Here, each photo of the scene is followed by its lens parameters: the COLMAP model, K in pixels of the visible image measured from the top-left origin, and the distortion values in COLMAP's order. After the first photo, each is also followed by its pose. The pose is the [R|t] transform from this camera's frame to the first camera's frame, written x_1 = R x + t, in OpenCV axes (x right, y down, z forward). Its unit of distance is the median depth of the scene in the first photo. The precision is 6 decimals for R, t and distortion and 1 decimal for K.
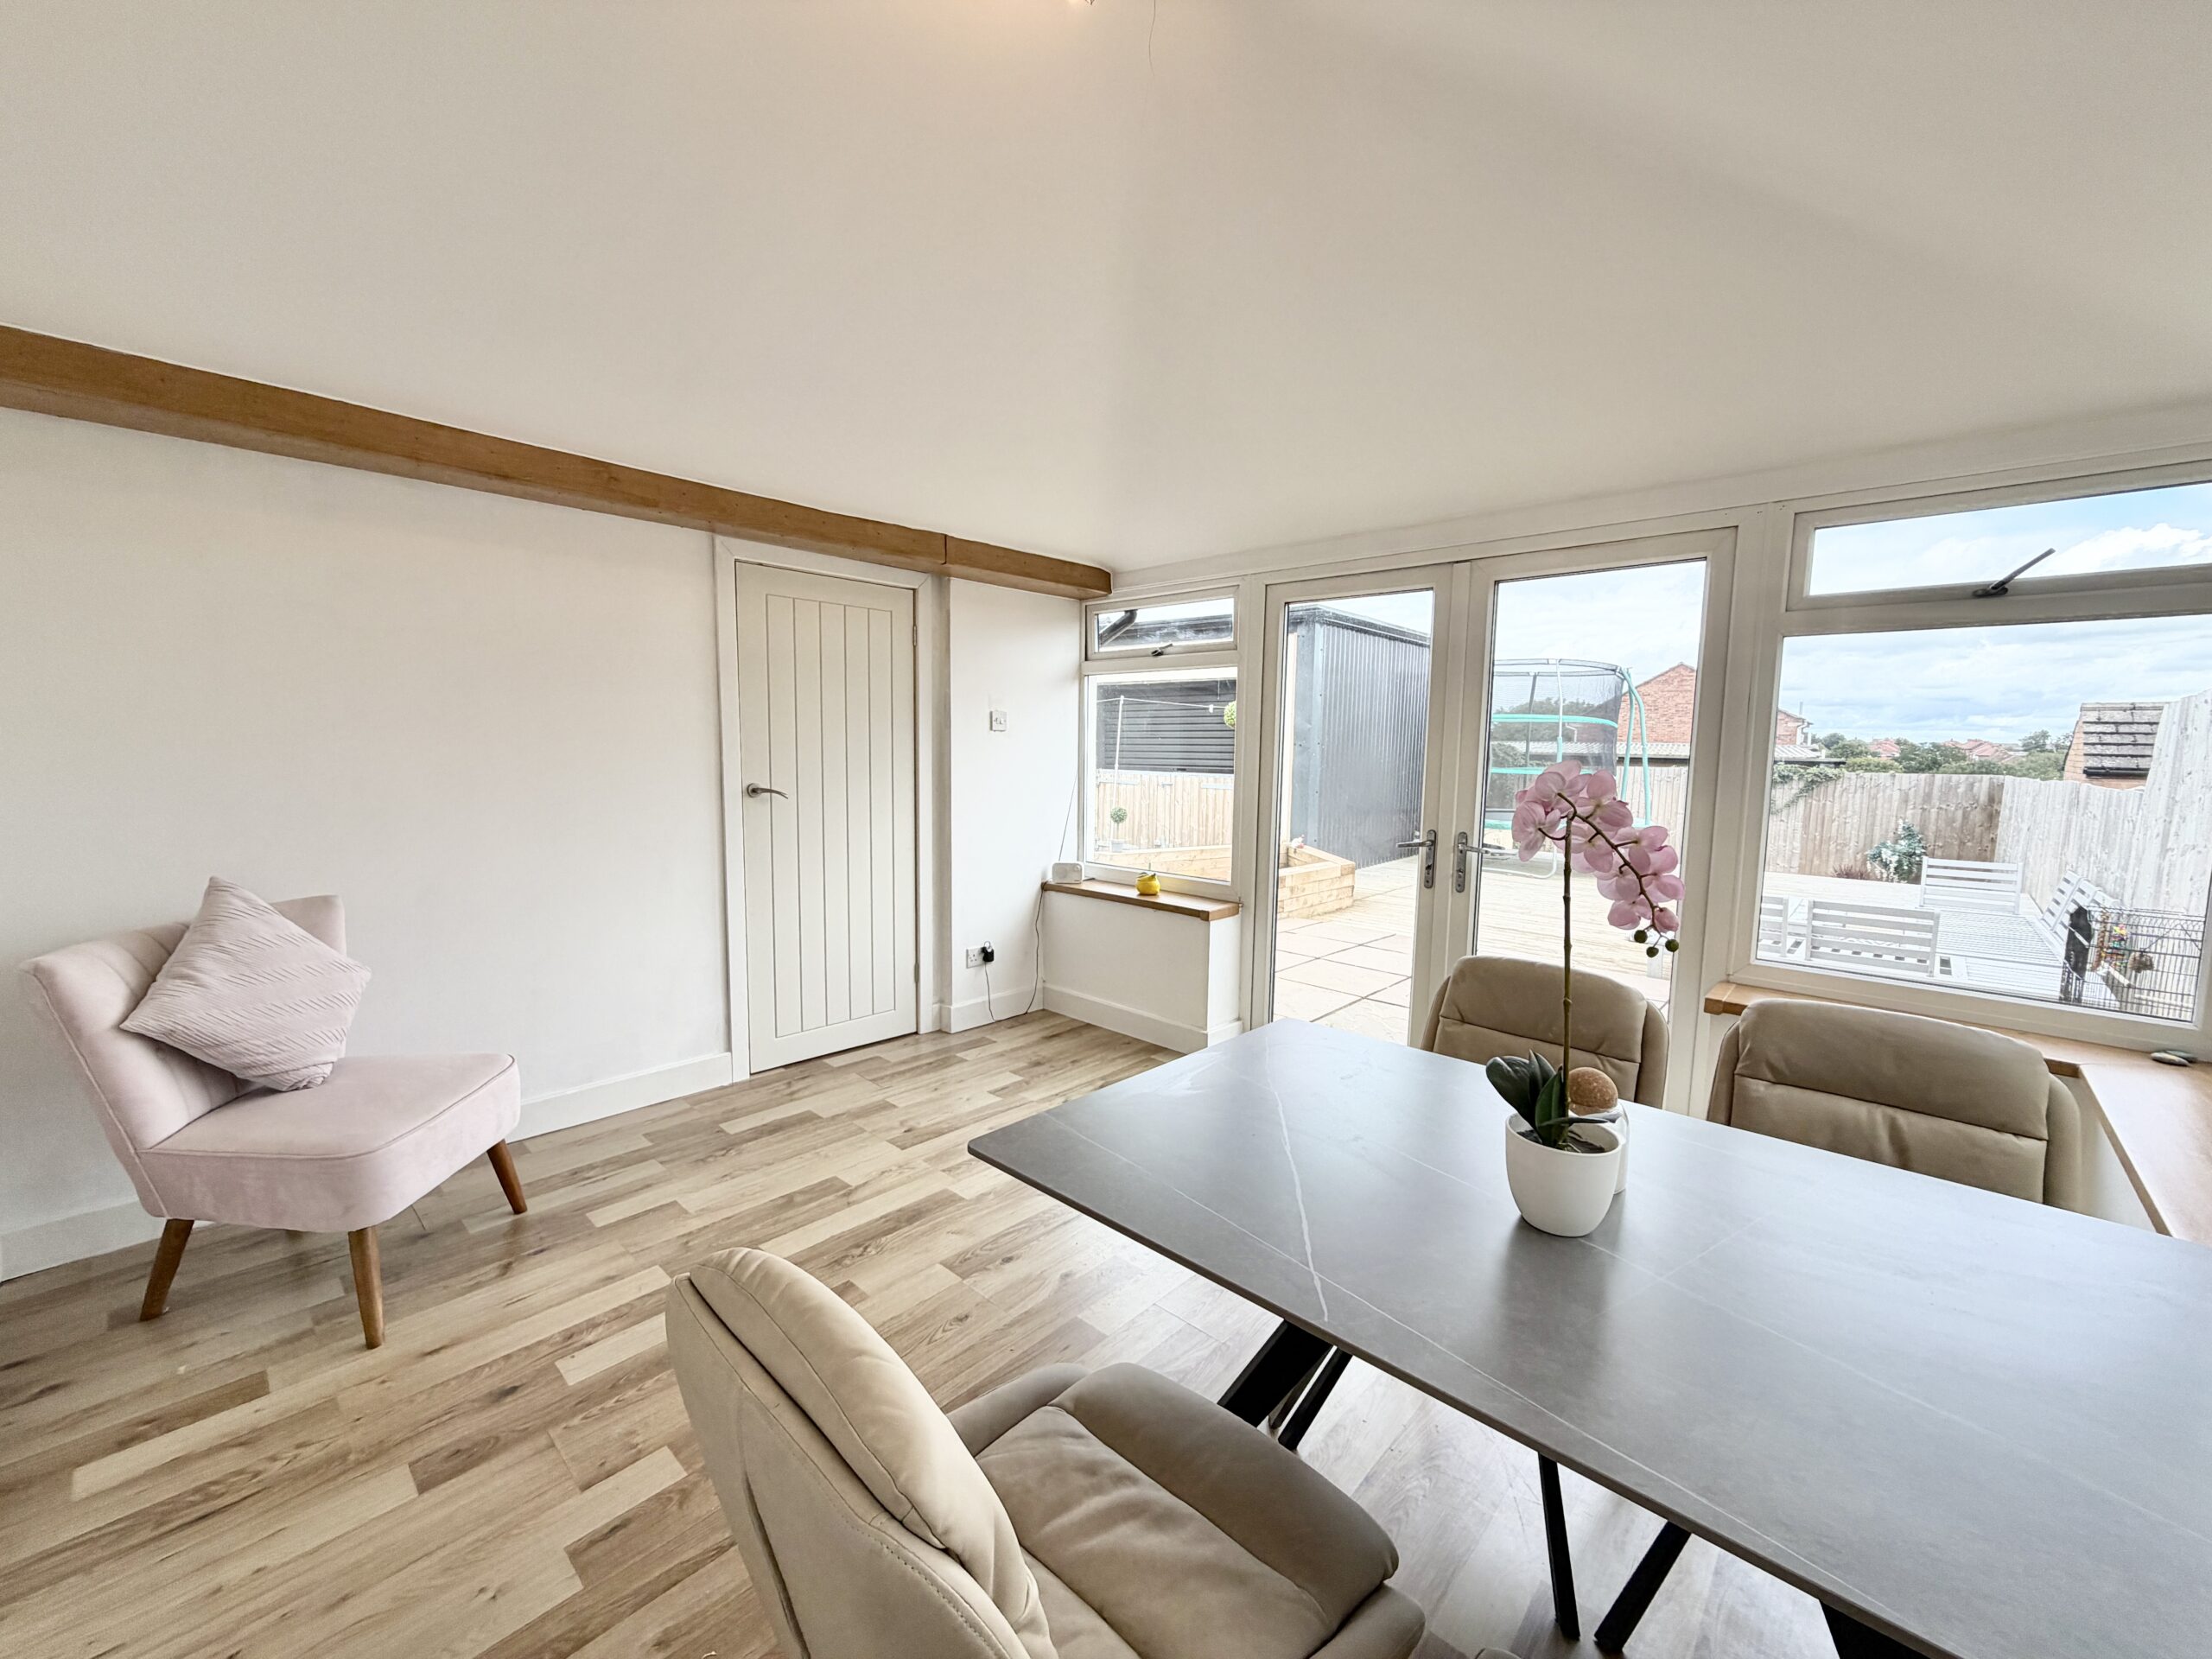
lens RADIAL K [[875.8, 0, 1091.5], [0, 875.8, 835.1], [0, 0, 1]] dist [-0.001546, -0.000368]
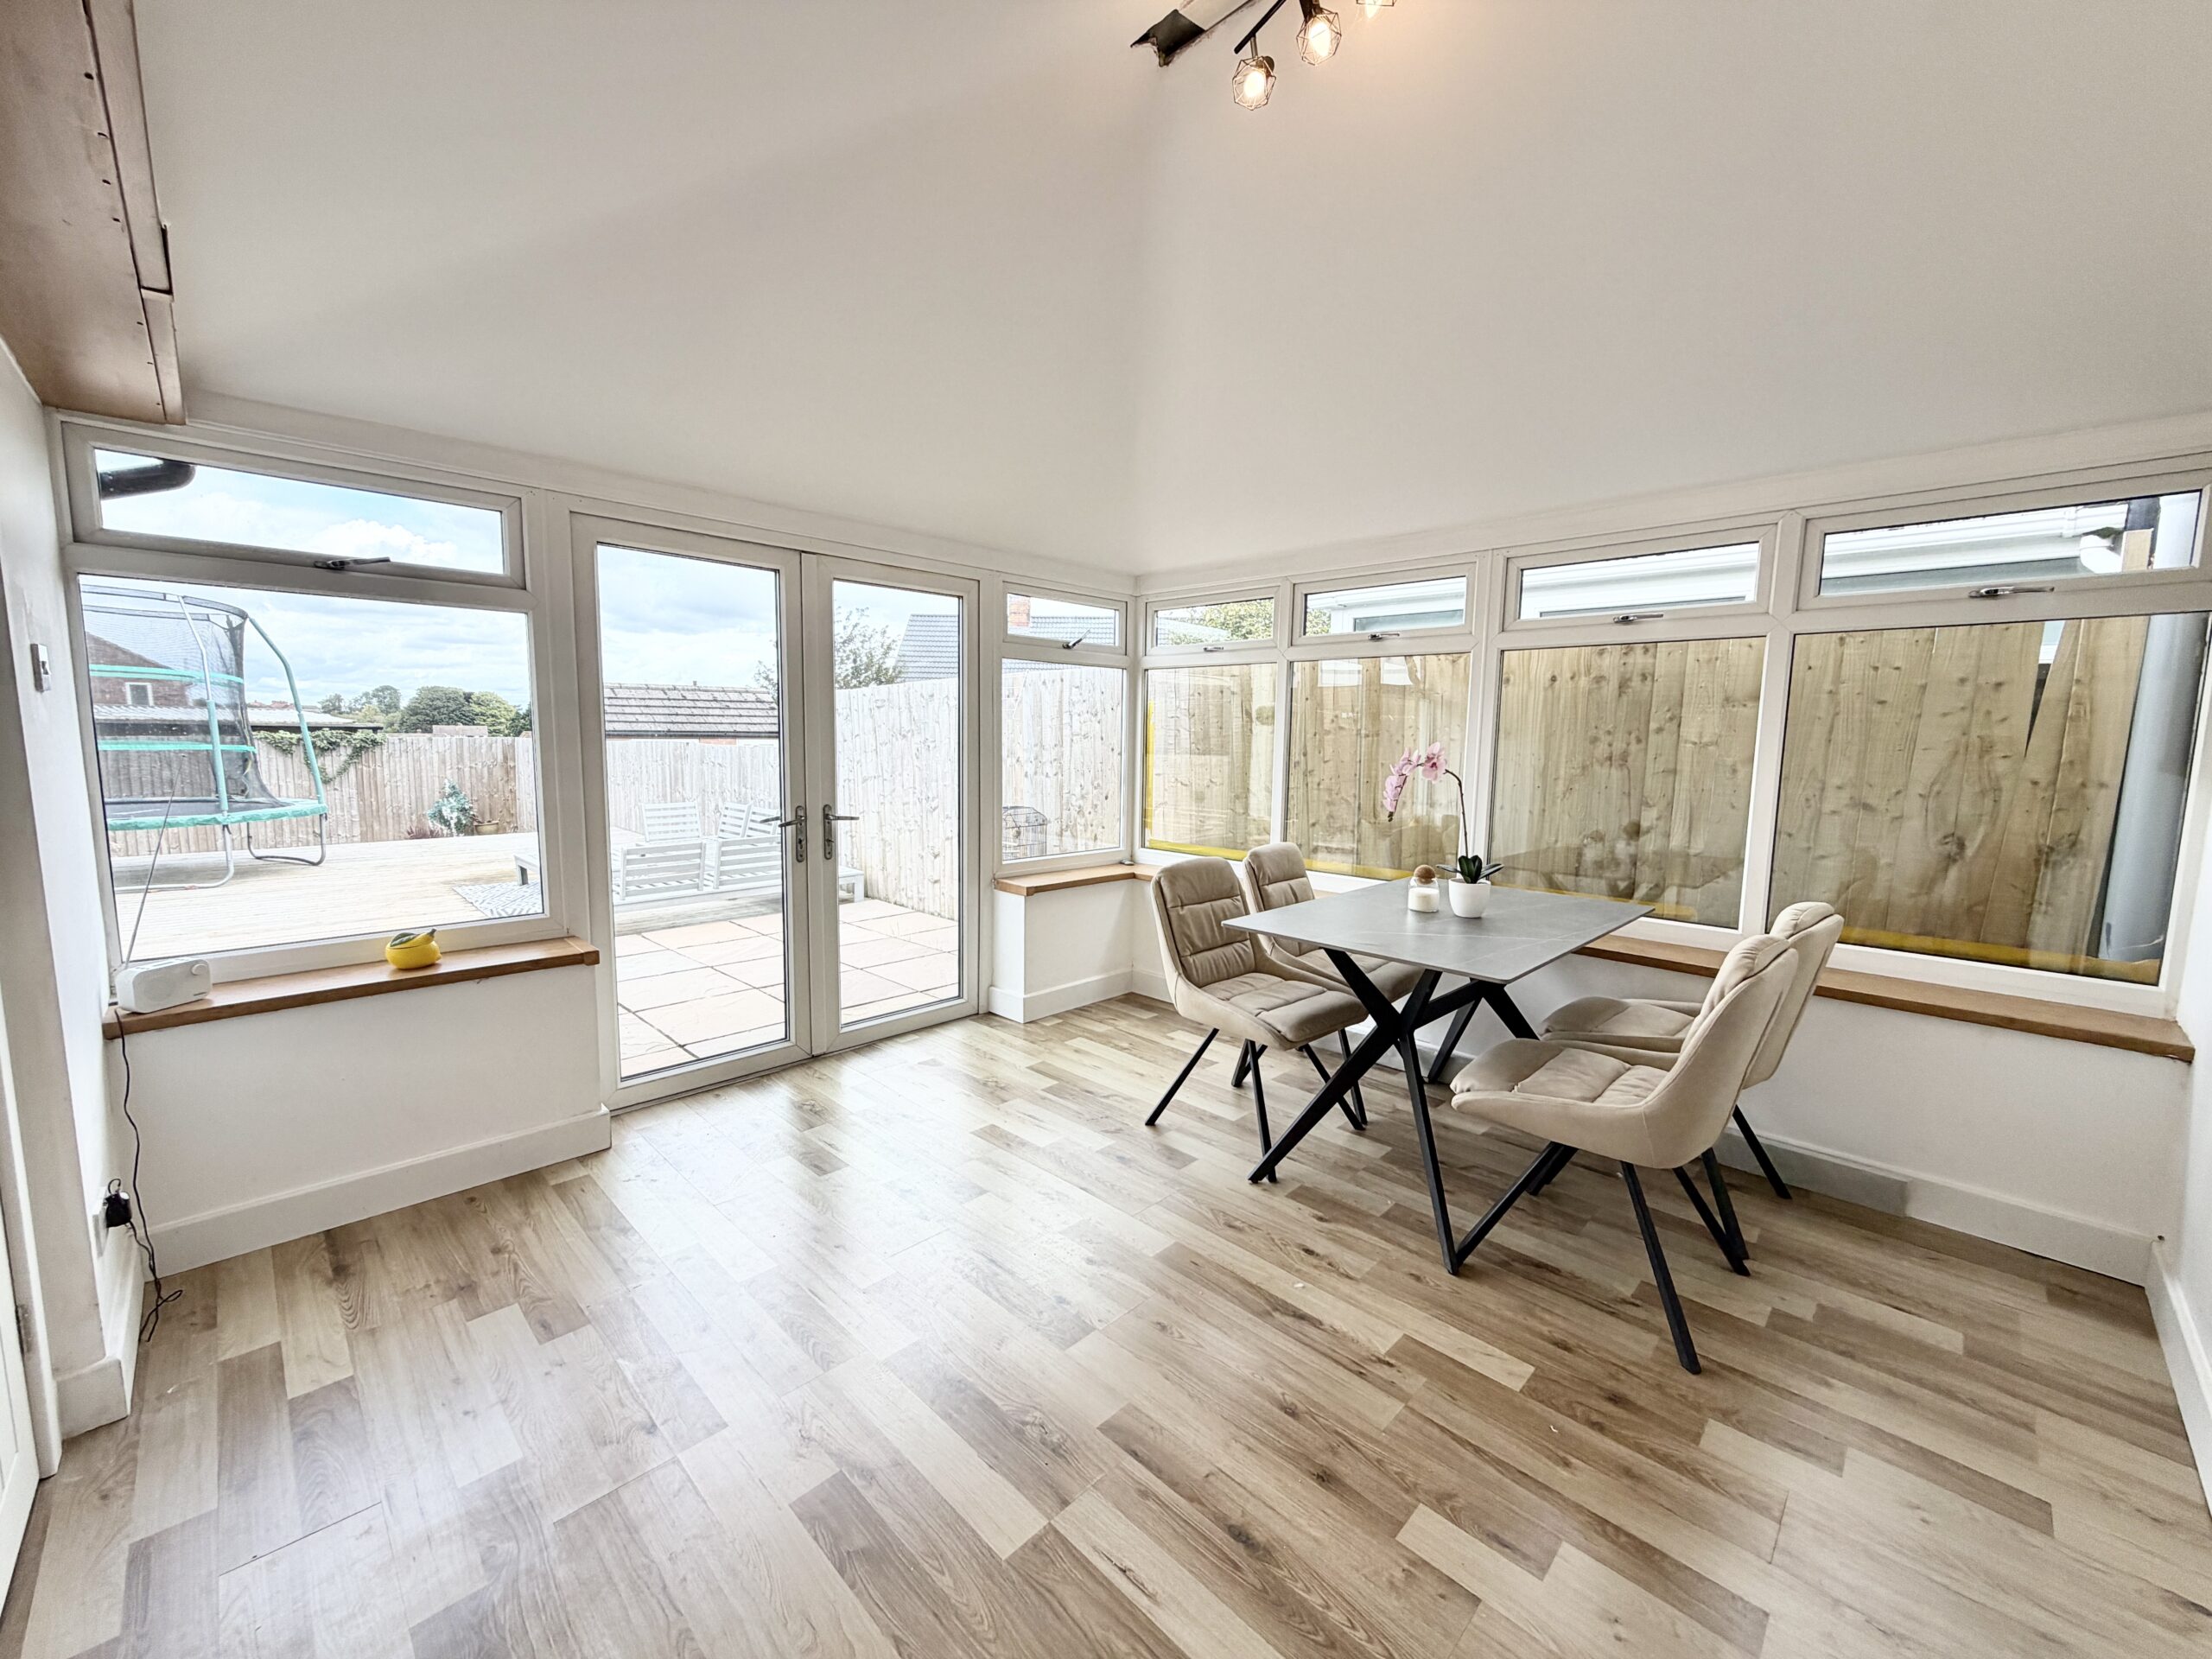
lens RADIAL K [[879.5, 0, 1103.6], [0, 879.5, 829.0], [0, 0, 1]] dist [-0.000430, 0.000124]
pose [[0.025418, -0.124636, 0.991877, -0.664314], [0.088395, 0.988591, 0.121958, -0.076401], [-0.995761, 0.084577, 0.036146, 0.619826]]
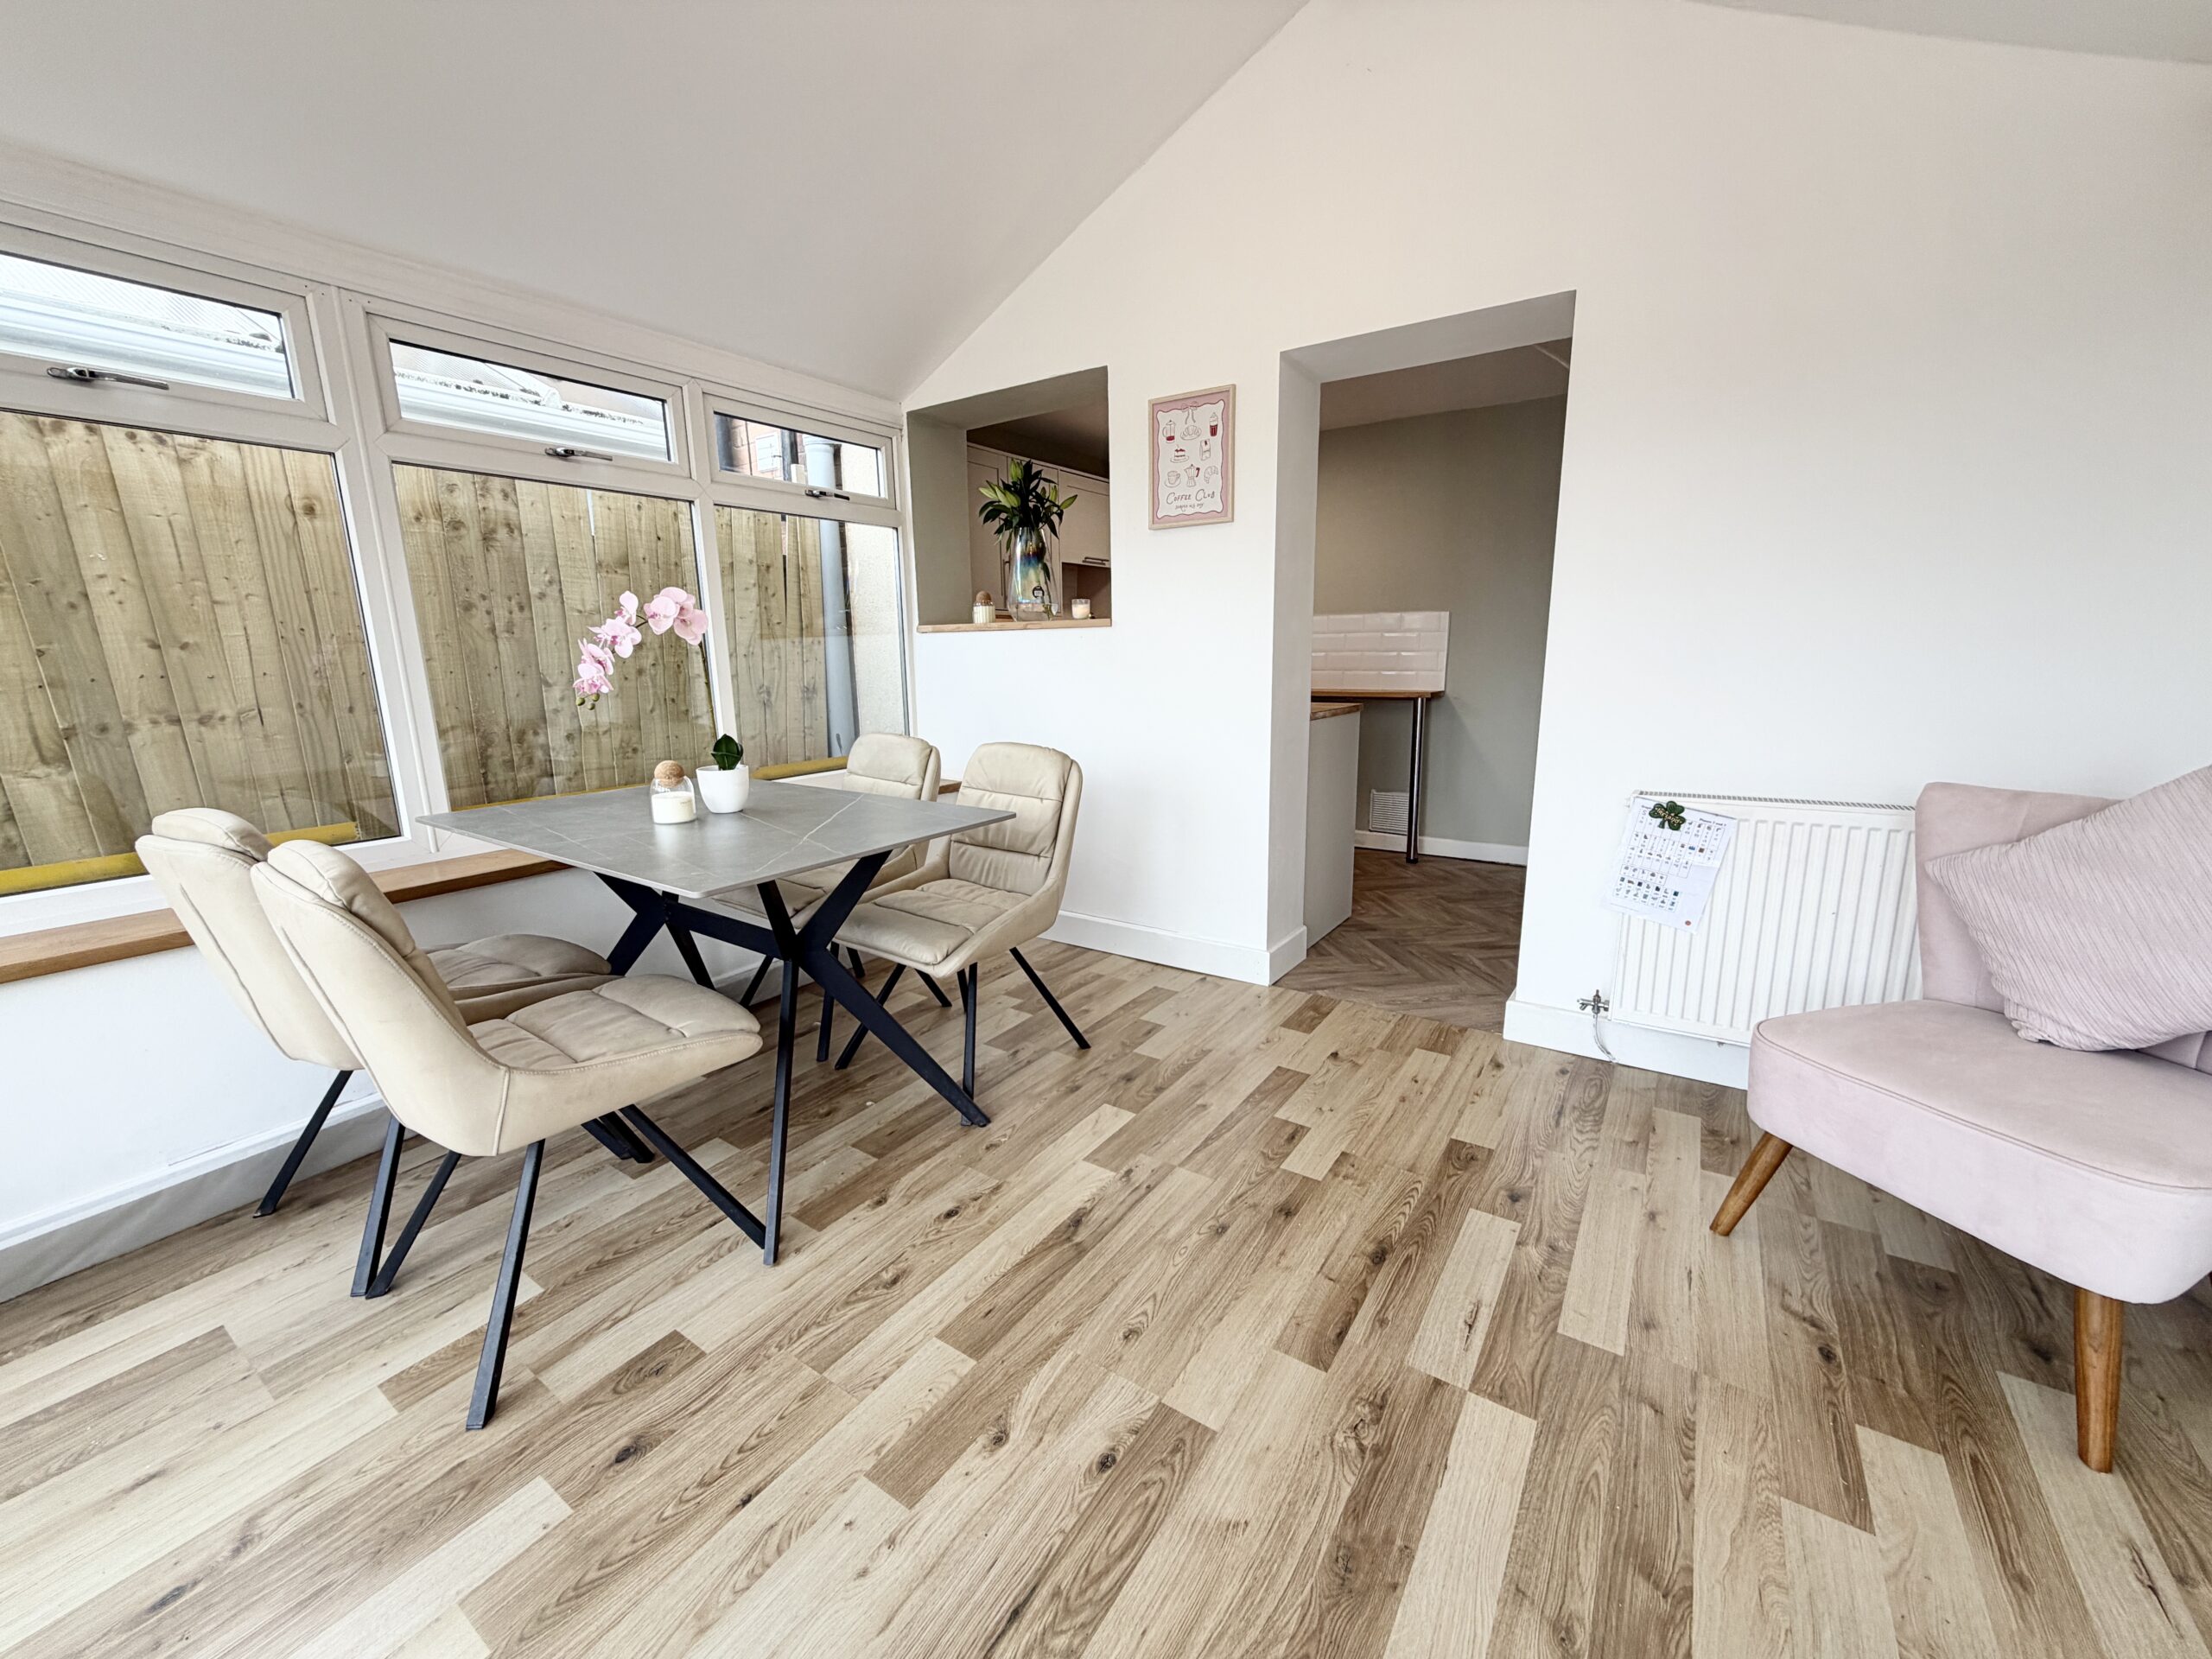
lens RADIAL K [[874.5, 0, 1096.6], [0, 874.5, 828.1], [0, 0, 1]] dist [-0.000779, 0.000070]
pose [[-0.988205, 0.031940, -0.149772, -0.012575], [-0.014209, 0.954666, 0.297339, -0.053412], [0.152479, 0.295960, -0.942952, 0.993480]]
